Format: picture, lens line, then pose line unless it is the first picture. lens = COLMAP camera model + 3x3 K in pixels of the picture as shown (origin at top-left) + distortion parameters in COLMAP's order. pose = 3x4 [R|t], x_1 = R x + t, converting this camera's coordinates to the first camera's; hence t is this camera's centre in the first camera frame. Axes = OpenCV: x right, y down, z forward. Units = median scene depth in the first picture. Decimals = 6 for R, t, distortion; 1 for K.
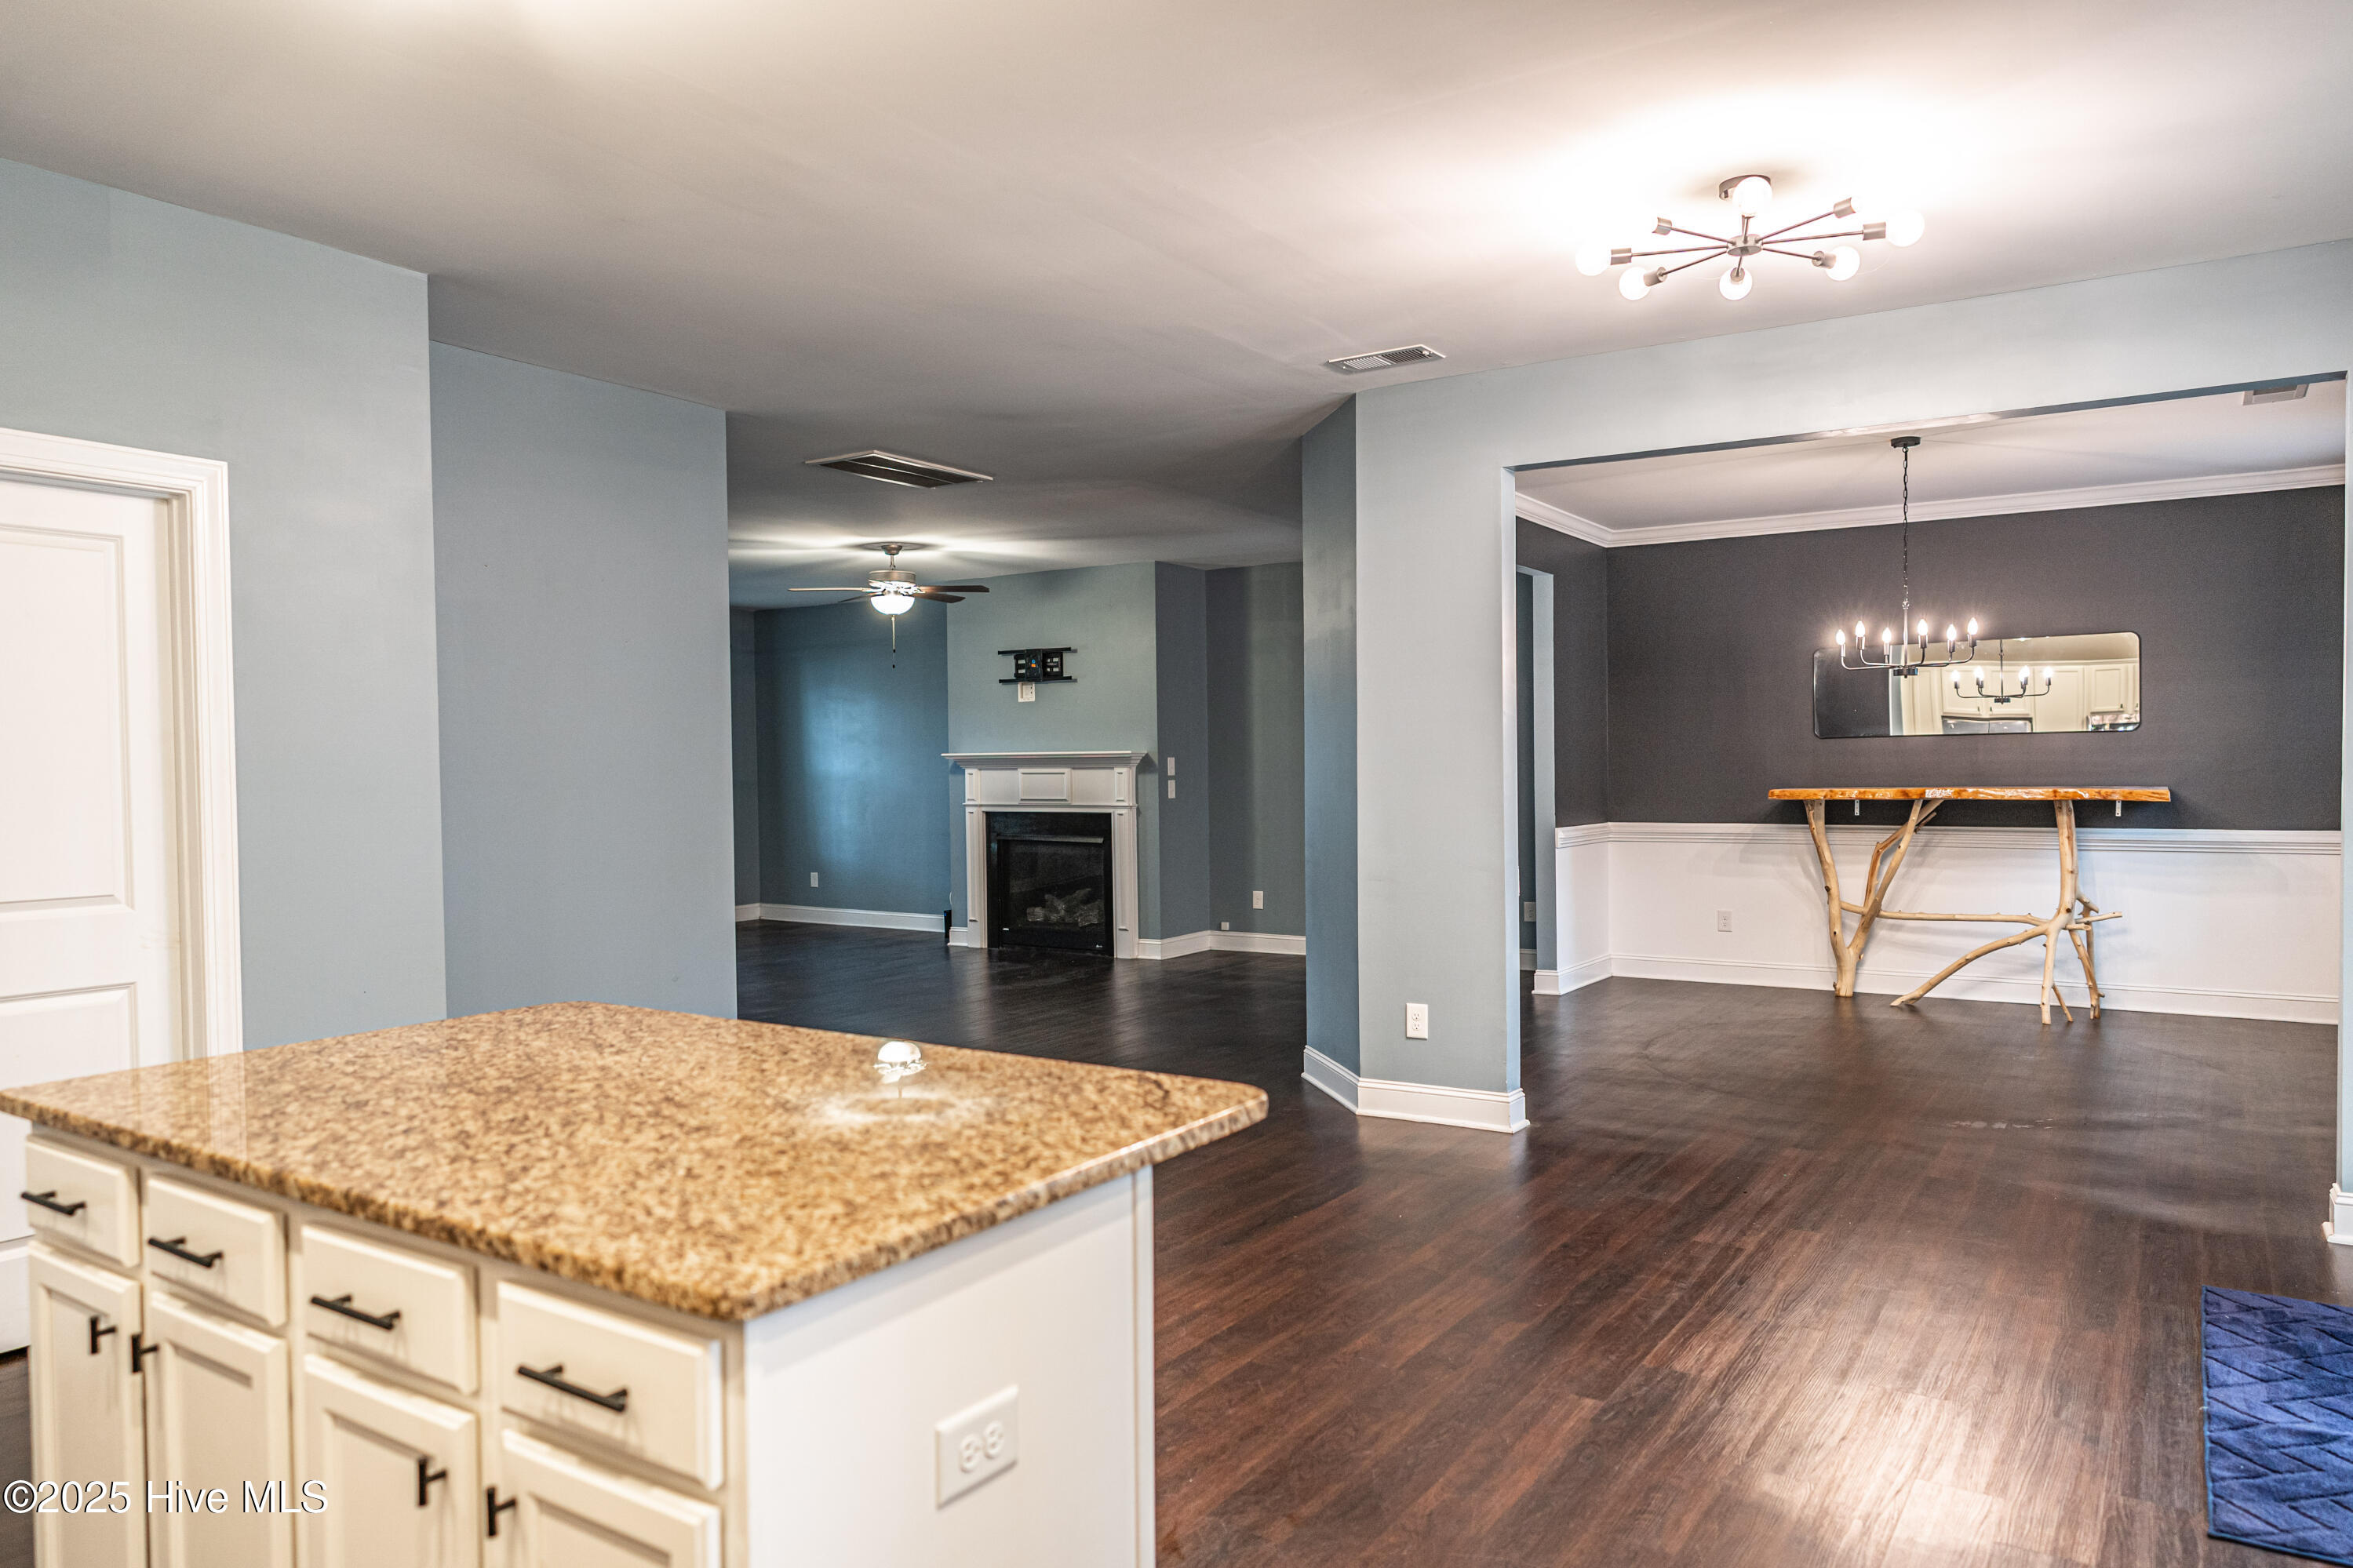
lens RADIAL K [[1584.6, 0, 1169.9], [0, 1584.6, 801.2], [0, 0, 1]] dist [0.002349, 0.003691]
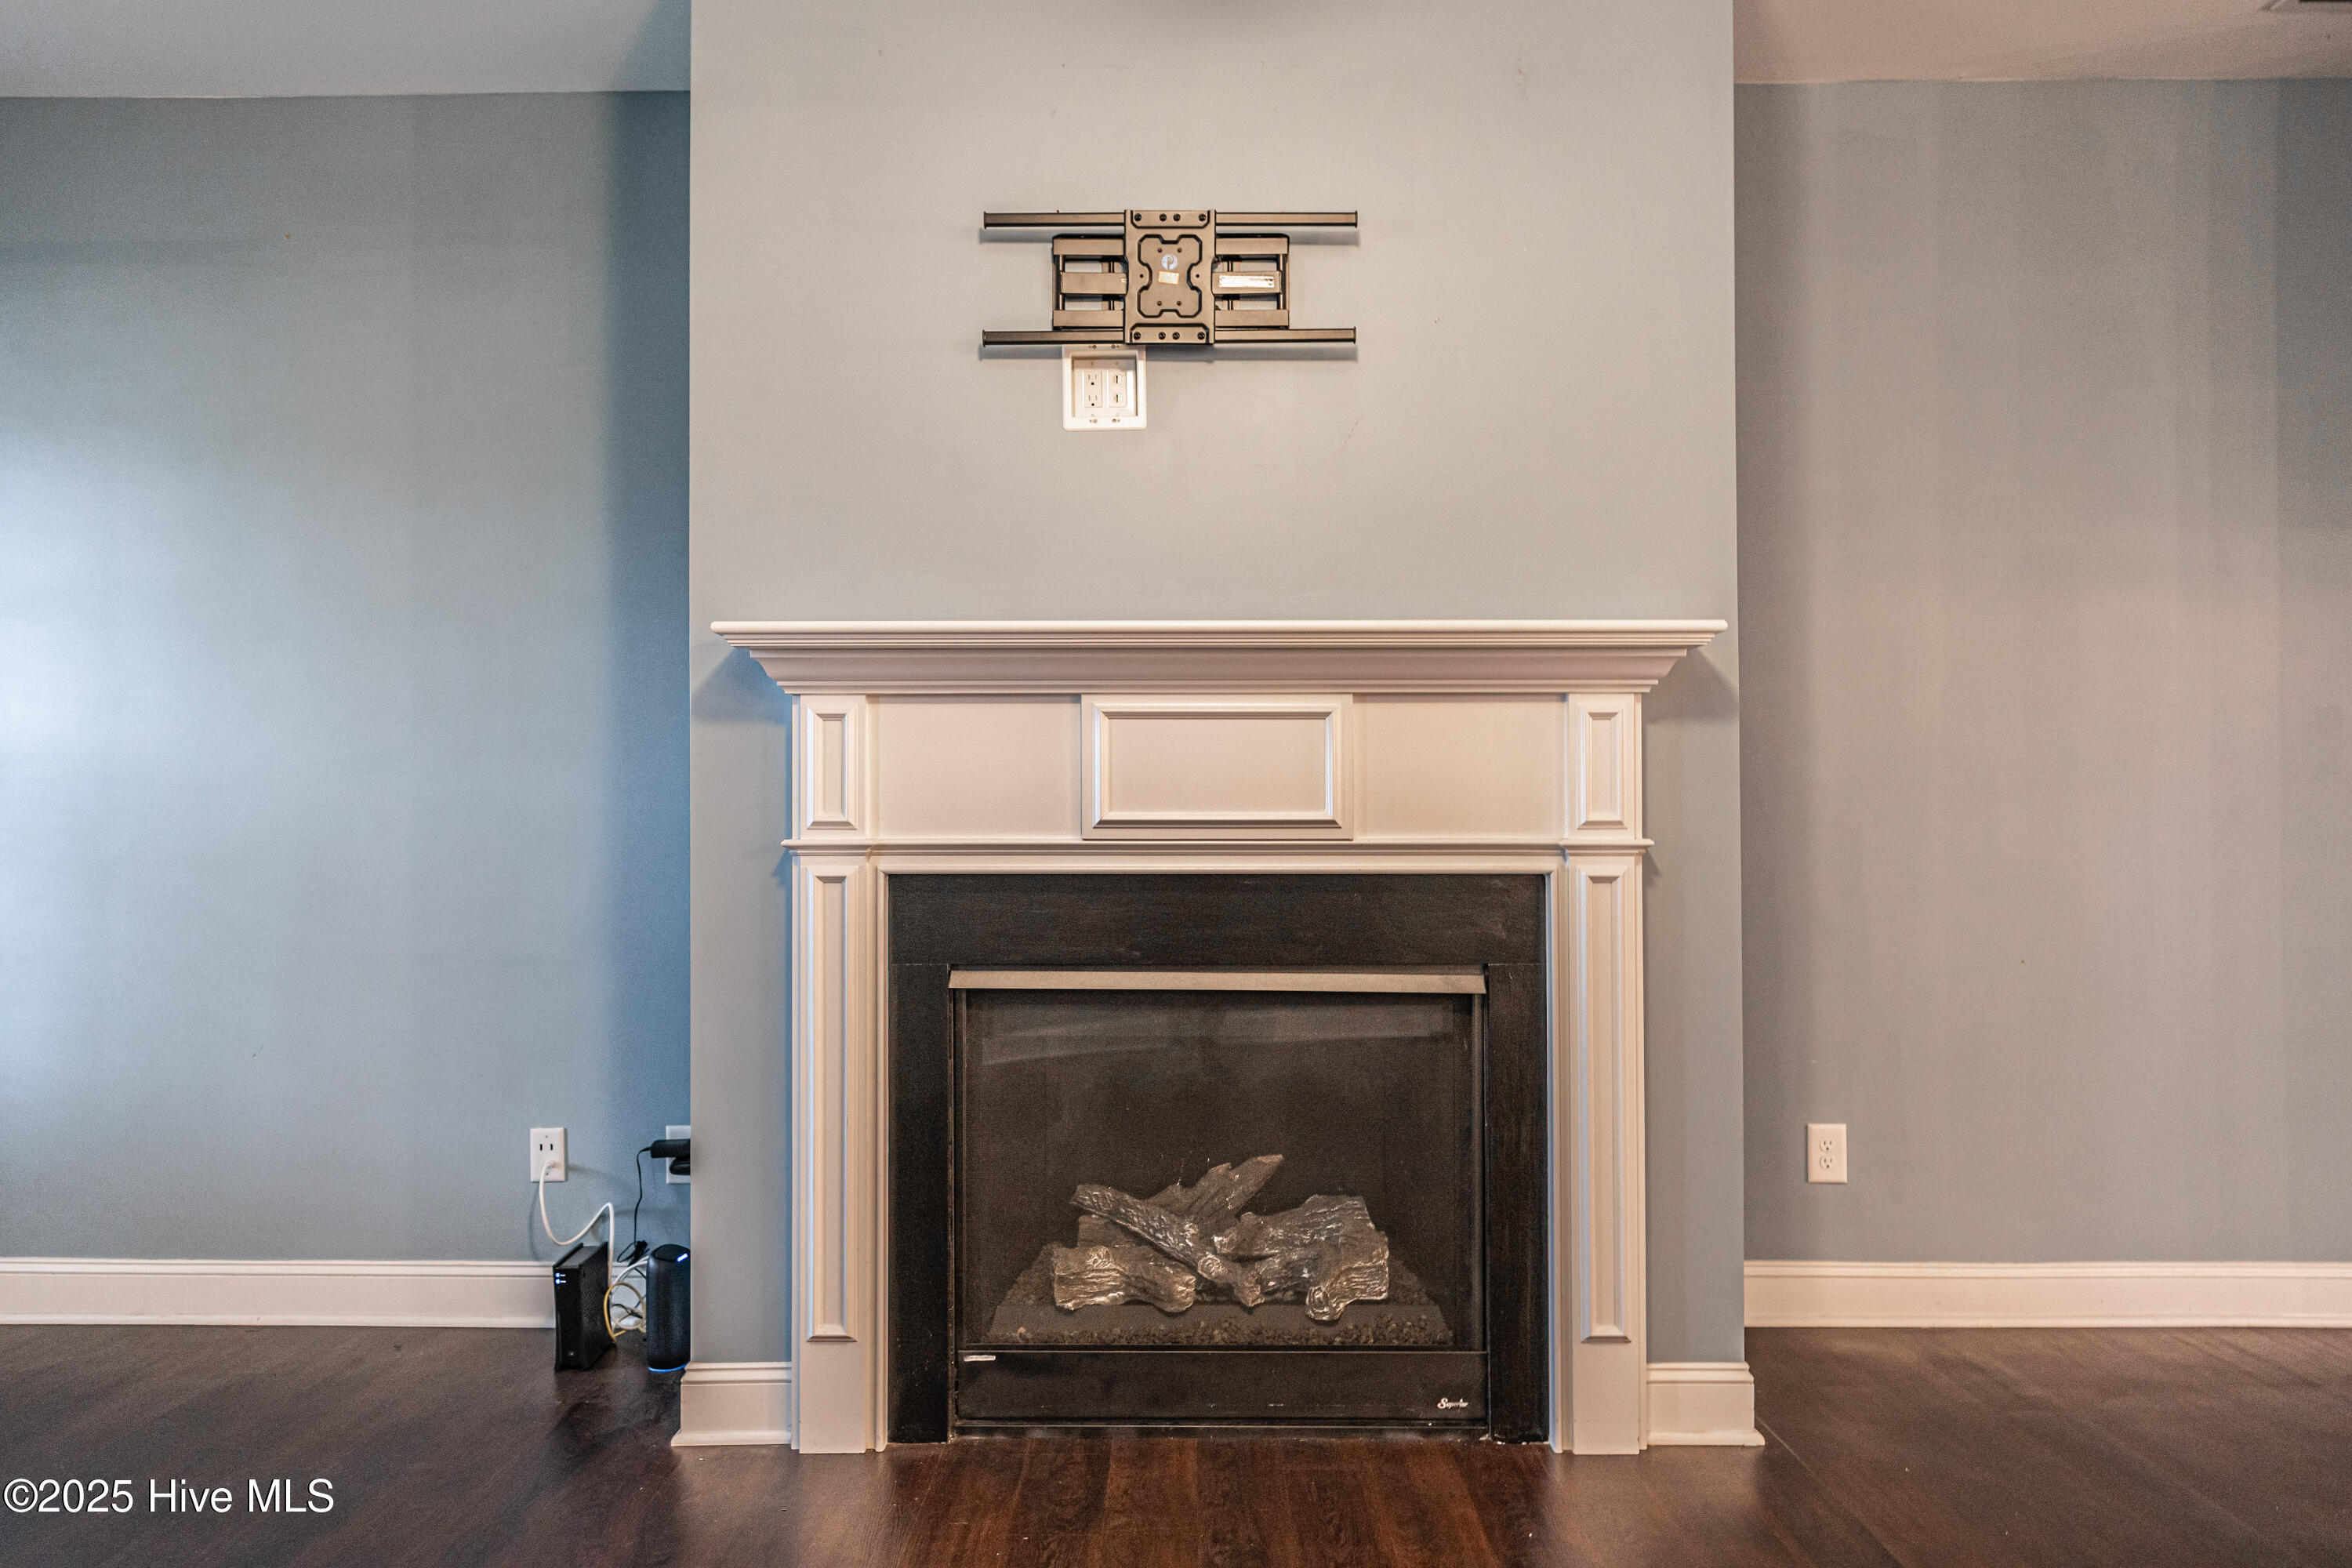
lens RADIAL K [[1584.1, 0, 1169.4], [0, 1584.1, 801.2], [0, 0, 1]] dist [0.002349, 0.003691]
pose [[0.831136, 0.019332, 0.555733, -0.218194], [0.004686, 0.999116, -0.041765, 0.005828], [-0.556050, 0.037317, 0.830311, 0.785324]]
